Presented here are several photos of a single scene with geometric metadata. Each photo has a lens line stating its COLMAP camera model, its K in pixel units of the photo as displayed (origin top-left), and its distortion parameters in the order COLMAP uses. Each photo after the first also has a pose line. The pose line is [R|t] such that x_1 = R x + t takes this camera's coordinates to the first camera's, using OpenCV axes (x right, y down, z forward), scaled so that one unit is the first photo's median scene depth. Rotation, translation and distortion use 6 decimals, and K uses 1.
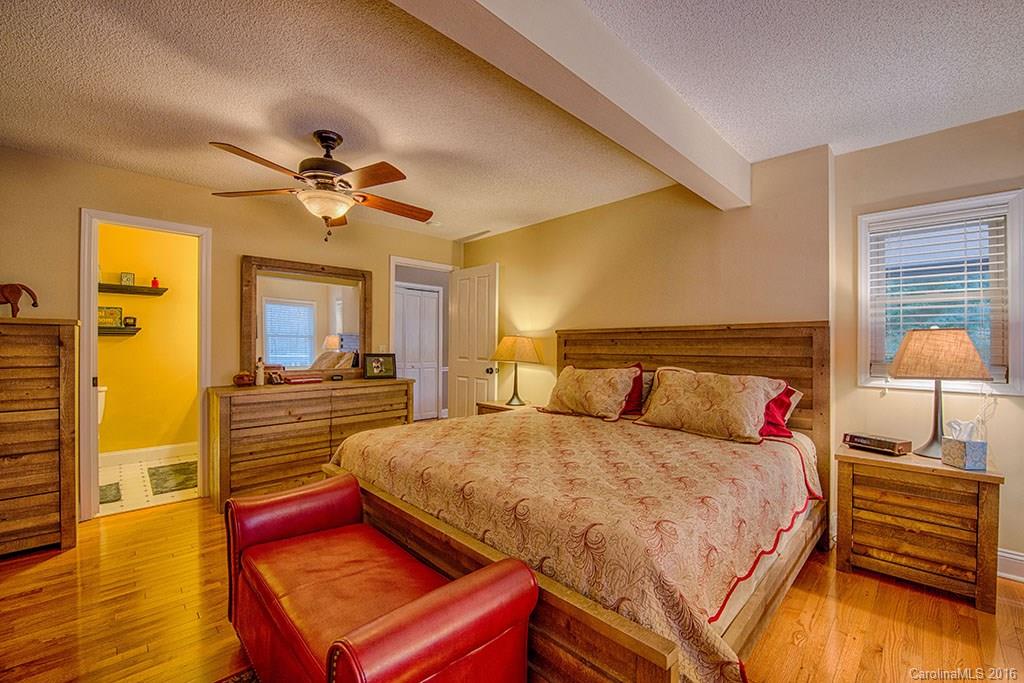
lens RADIAL K [[410.8, 0, 517.8], [0, 410.8, 344.3], [0, 0, 1]] dist [-0.017669, 0.000274]
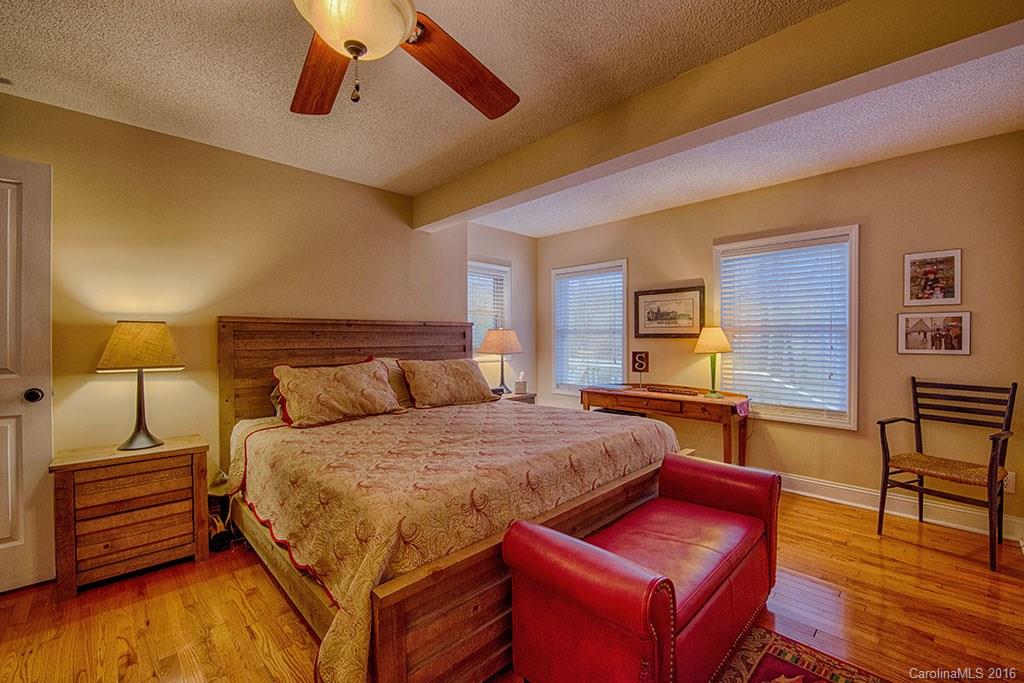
lens RADIAL K [[410.8, 0, 514.8], [0, 410.8, 341.4], [0, 0, 1]] dist [-0.017669, 0.000274]
pose [[0.007196, -0.007131, 0.999949, -0.758447], [0.001968, 0.999973, 0.007117, 0.004921], [-0.999972, 0.001917, 0.007210, 0.693763]]
